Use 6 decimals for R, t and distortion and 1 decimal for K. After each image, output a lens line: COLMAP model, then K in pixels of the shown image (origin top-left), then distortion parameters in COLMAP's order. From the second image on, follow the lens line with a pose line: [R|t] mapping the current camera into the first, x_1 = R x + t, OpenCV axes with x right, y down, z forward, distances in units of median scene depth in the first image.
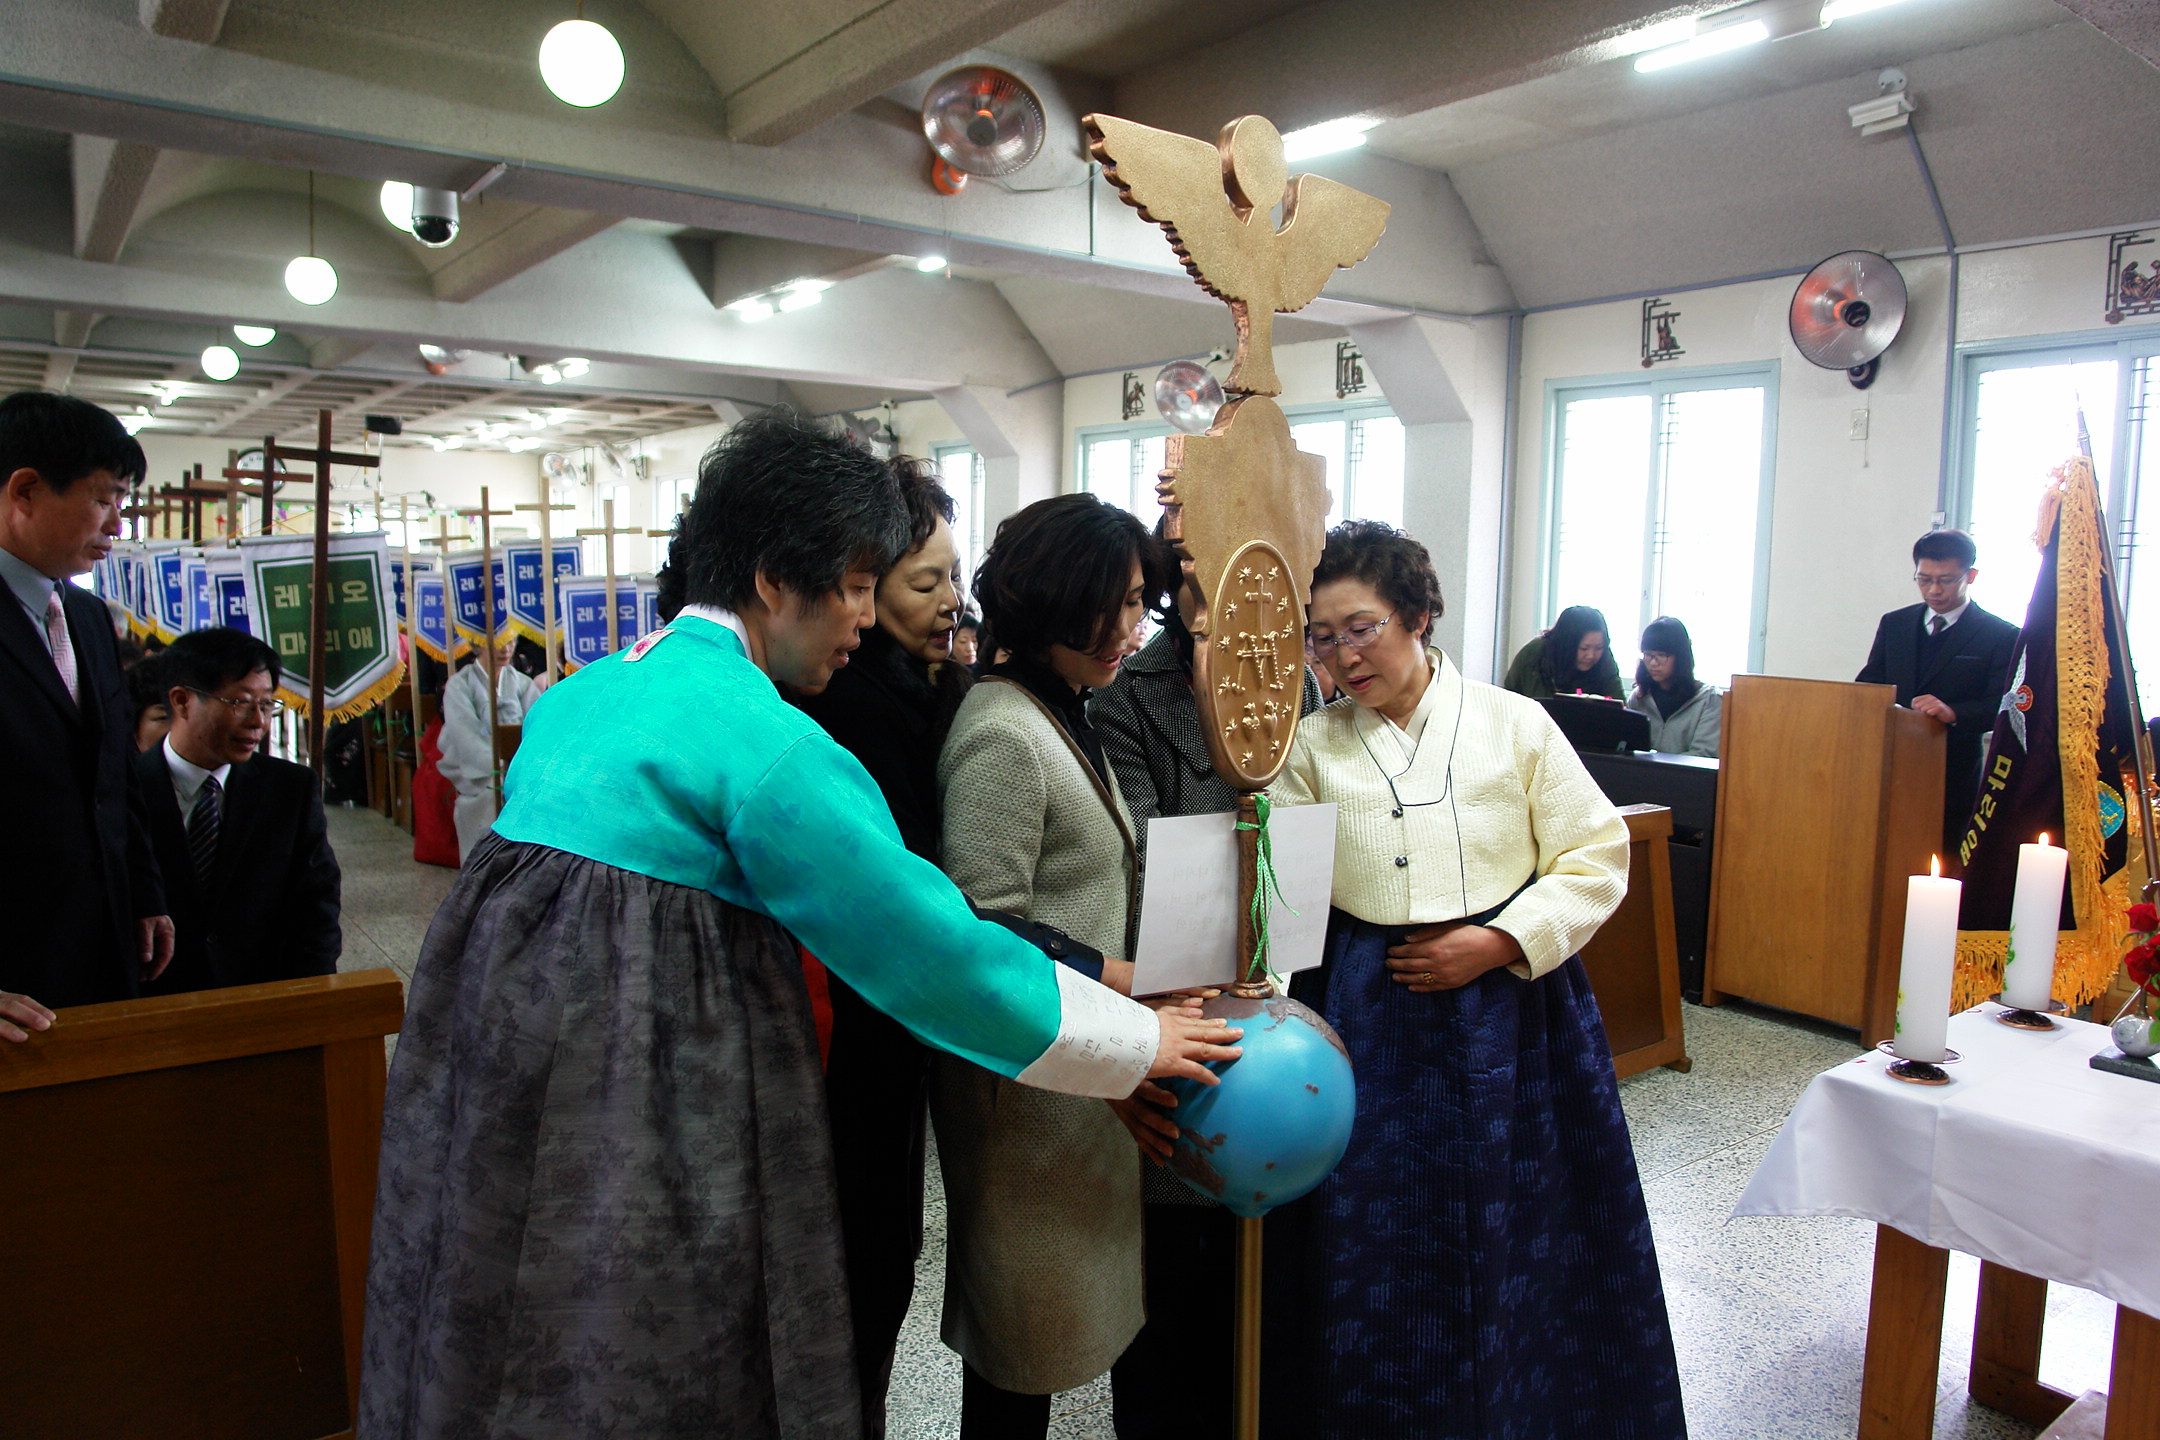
lens RADIAL K [[1499.6, 0, 1080.0], [0, 1499.6, 720.0], [0, 0, 1]] dist [-0.102377, 0.067506]
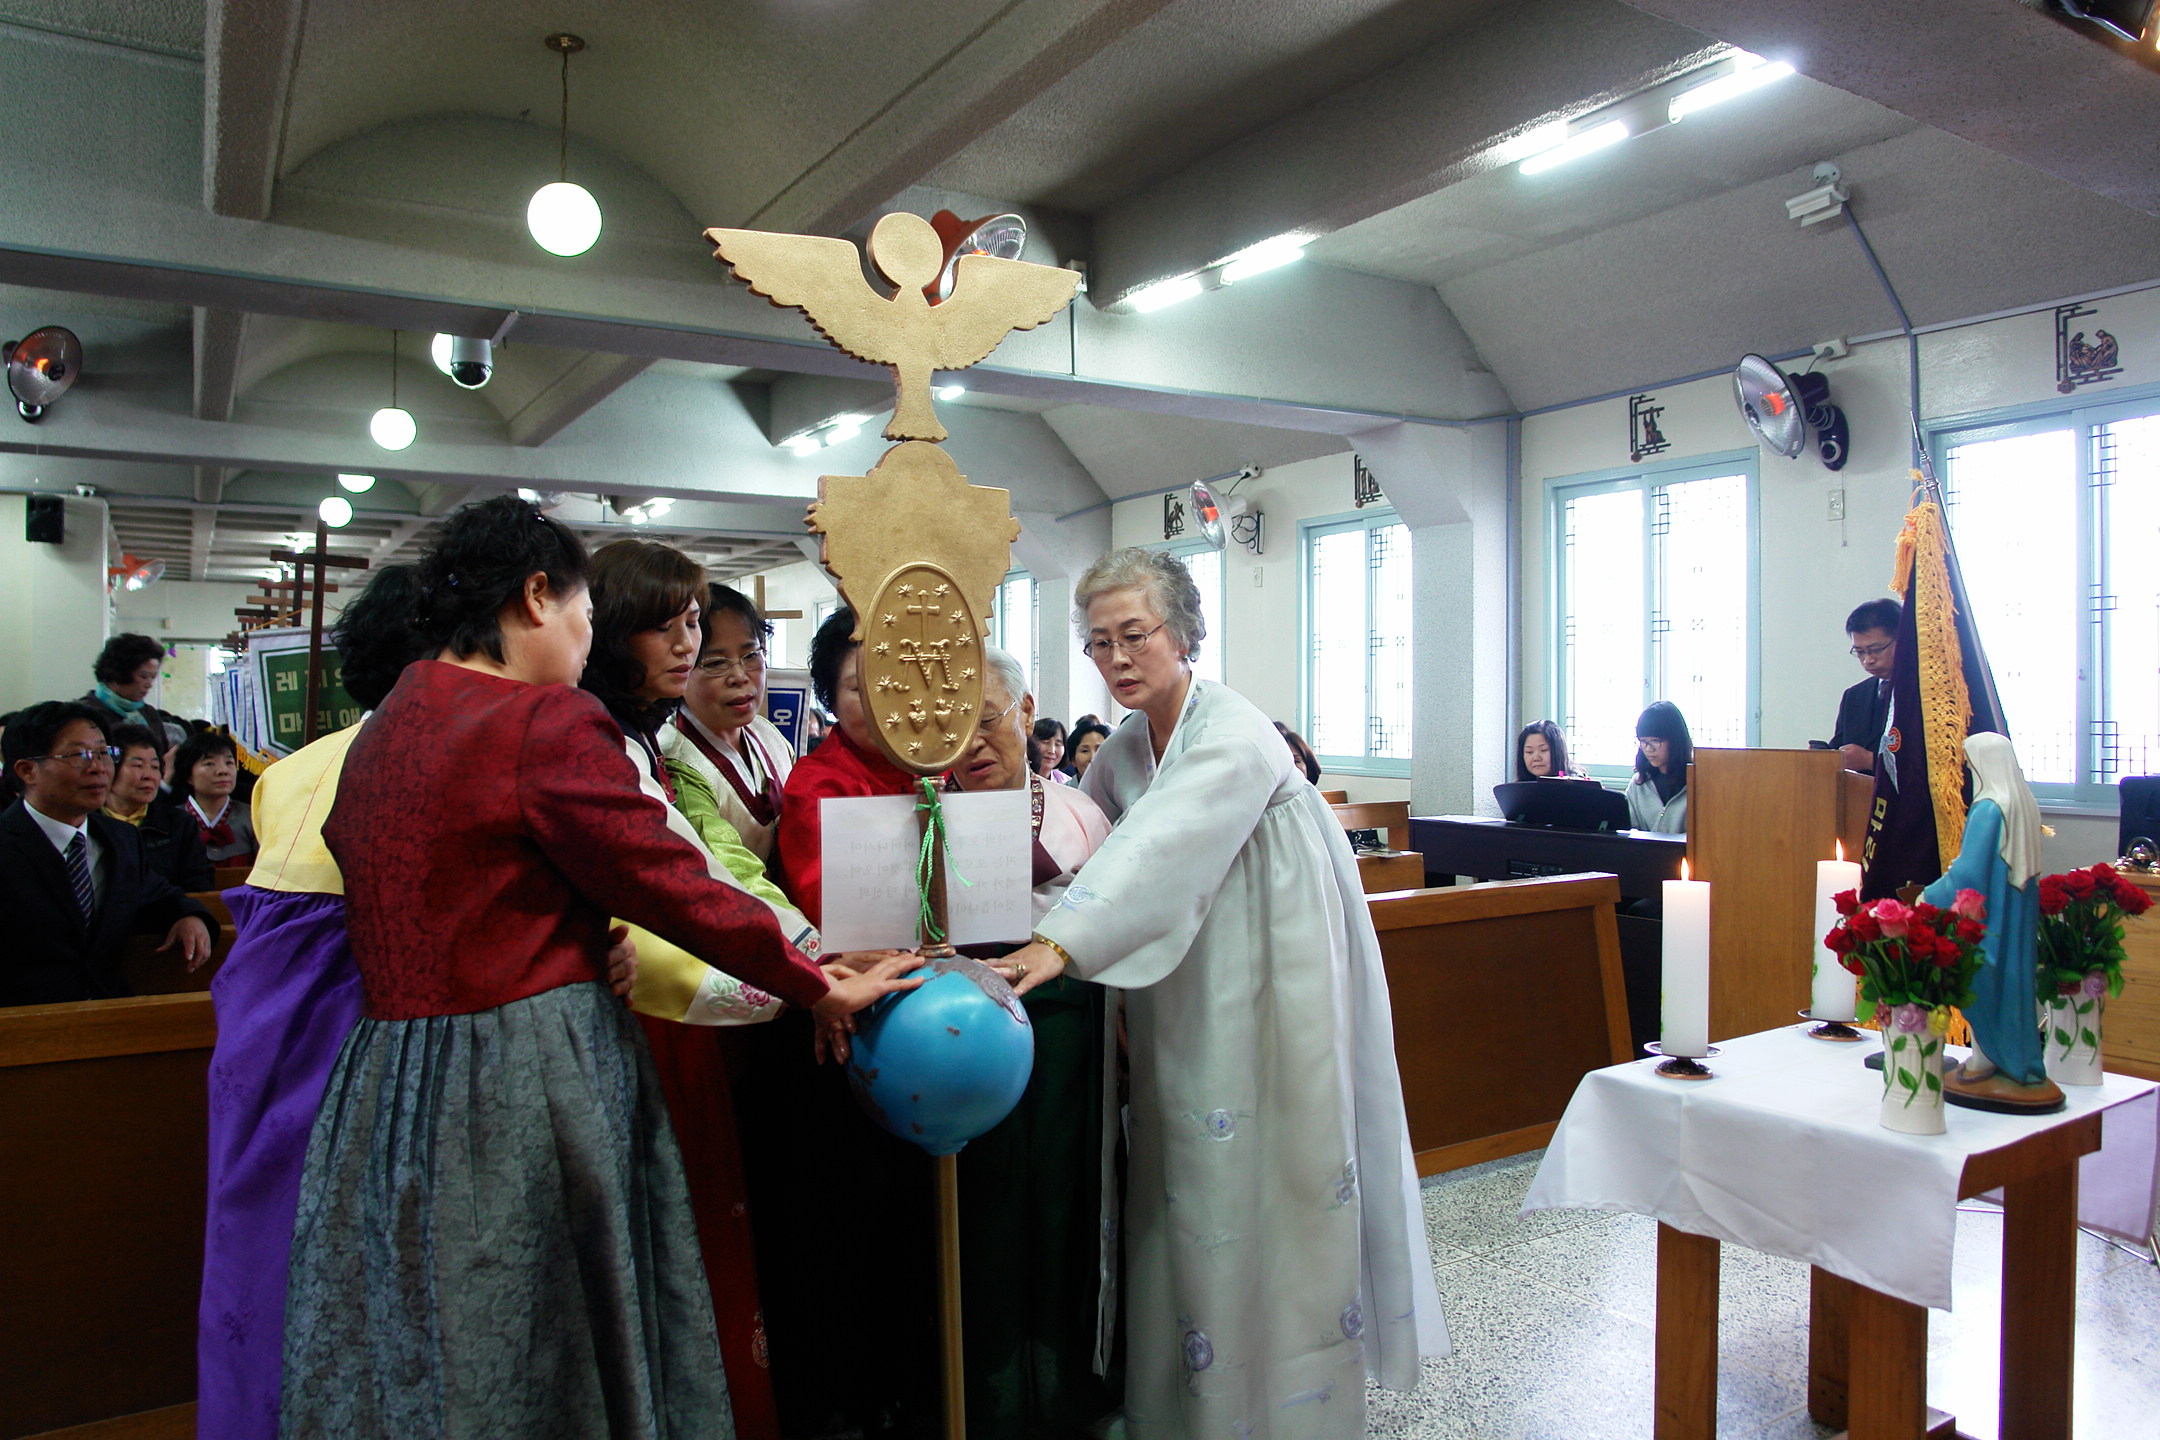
lens RADIAL K [[1499.6, 0, 1080.0], [0, 1499.6, 720.0], [0, 0, 1]] dist [-0.102377, 0.067506]
pose [[0.995790, -0.022630, -0.088829, 0.102801], [0.014306, 0.995540, -0.093250, 0.035519], [0.090543, 0.091587, 0.991672, -0.044291]]
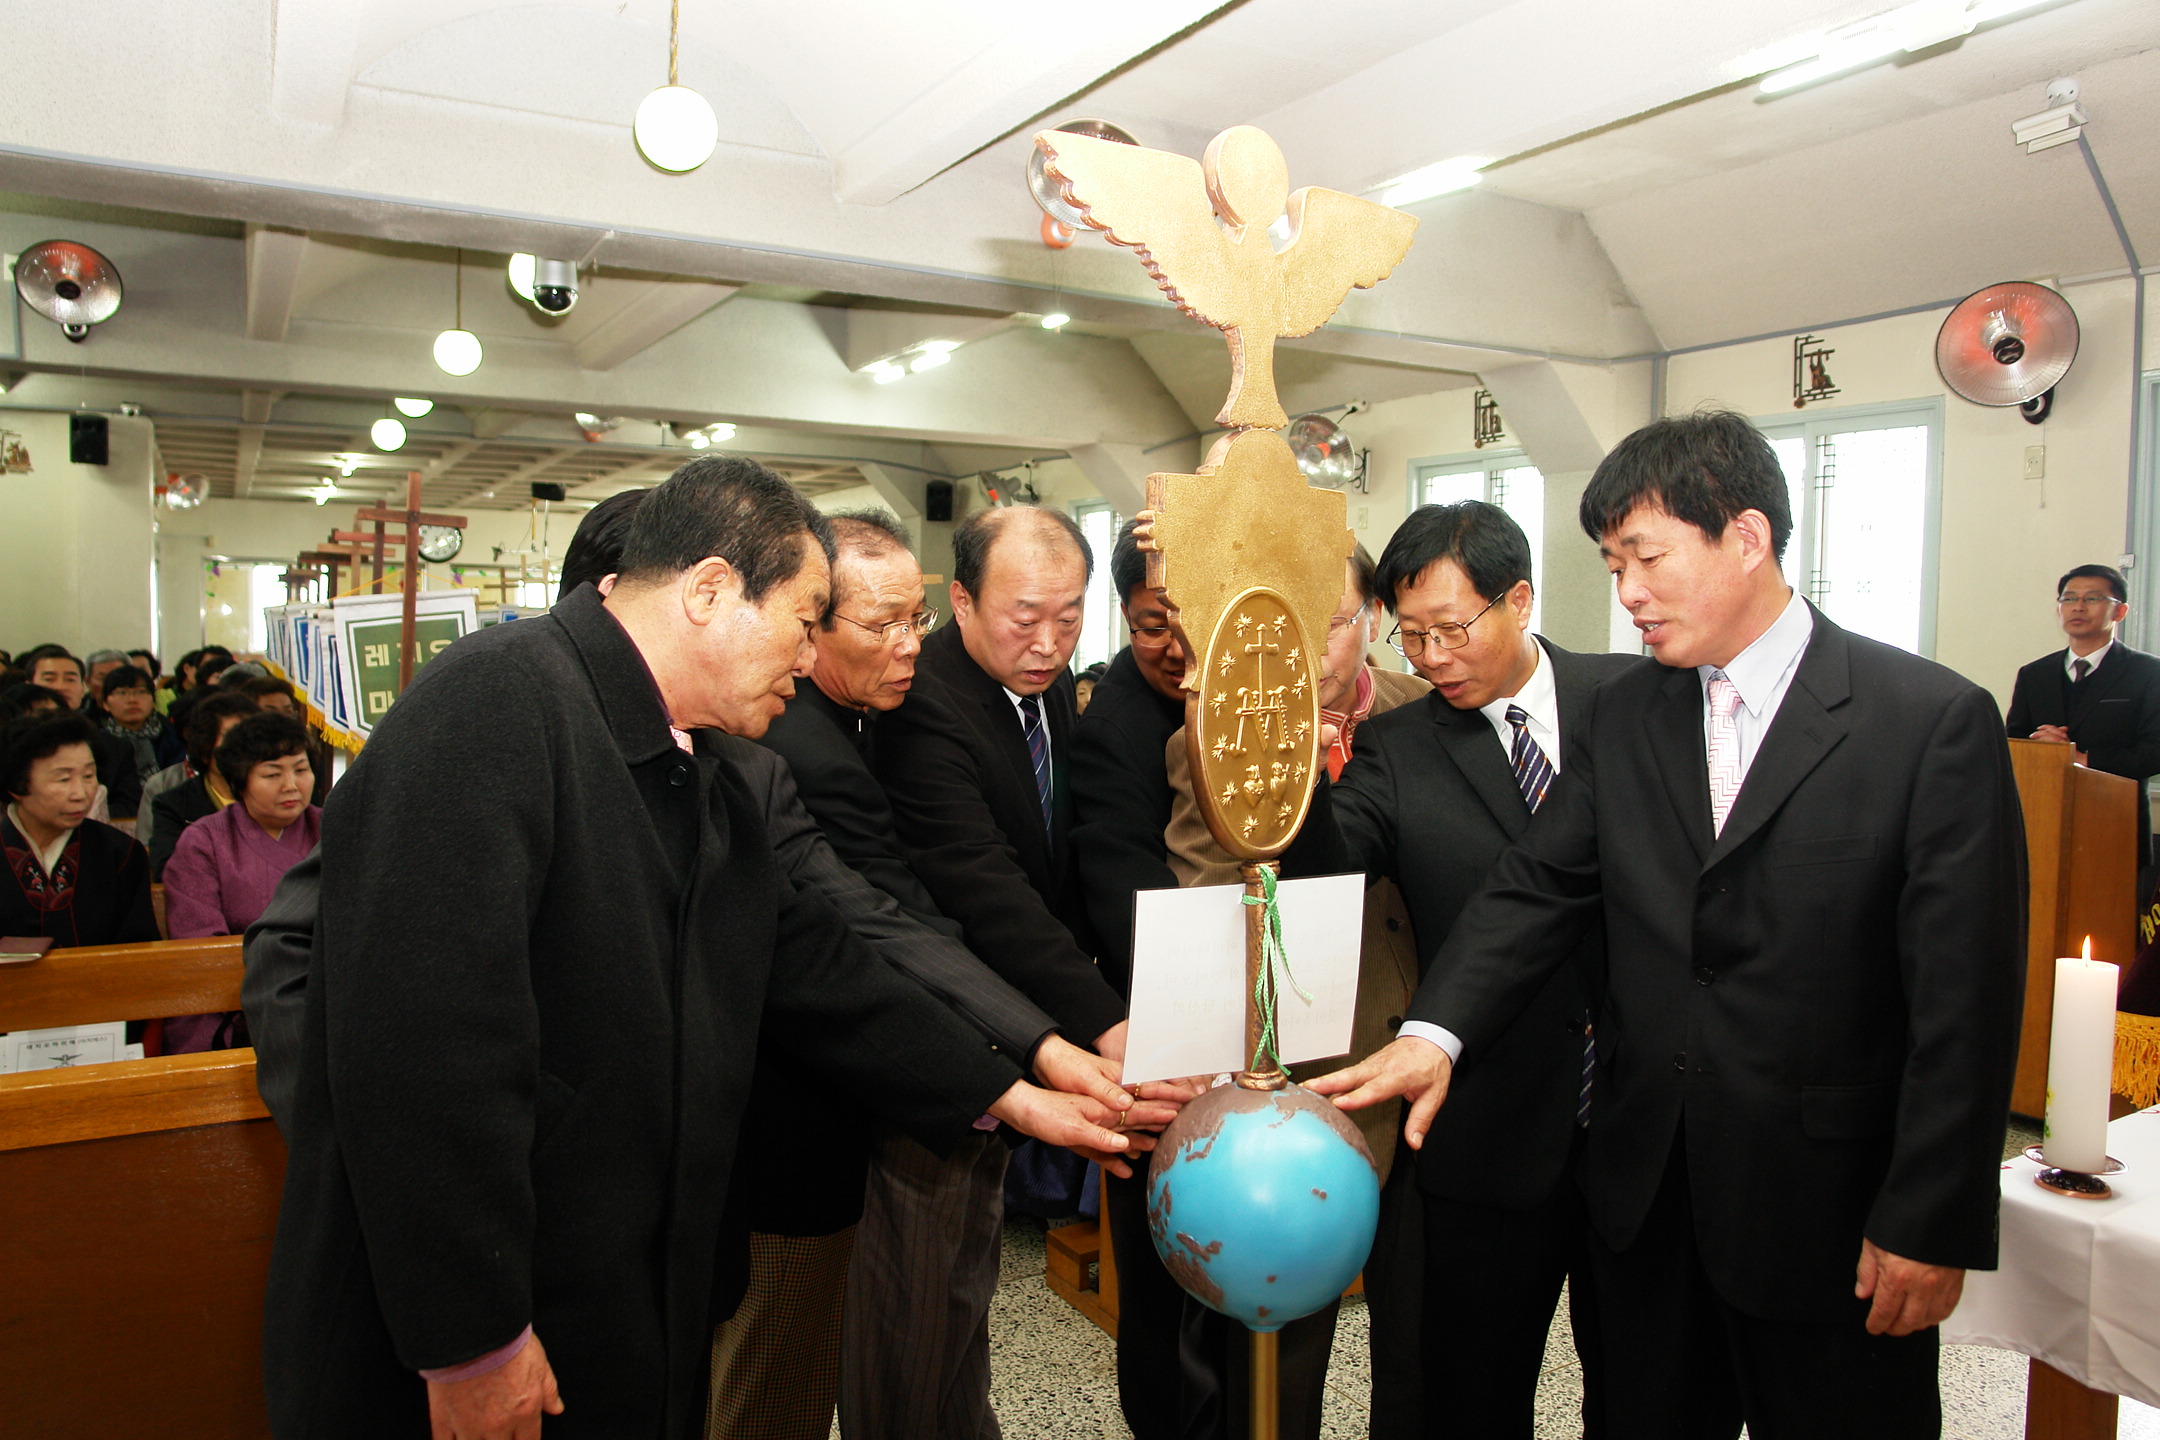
lens RADIAL K [[1499.6, 0, 1080.0], [0, 1499.6, 720.0], [0, 0, 1]] dist [-0.102377, 0.067506]
pose [[0.994025, -0.001658, -0.109142, 0.031752], [-0.002587, 0.999246, -0.038736, -0.000955], [0.109124, 0.038787, 0.993271, 0.023882]]
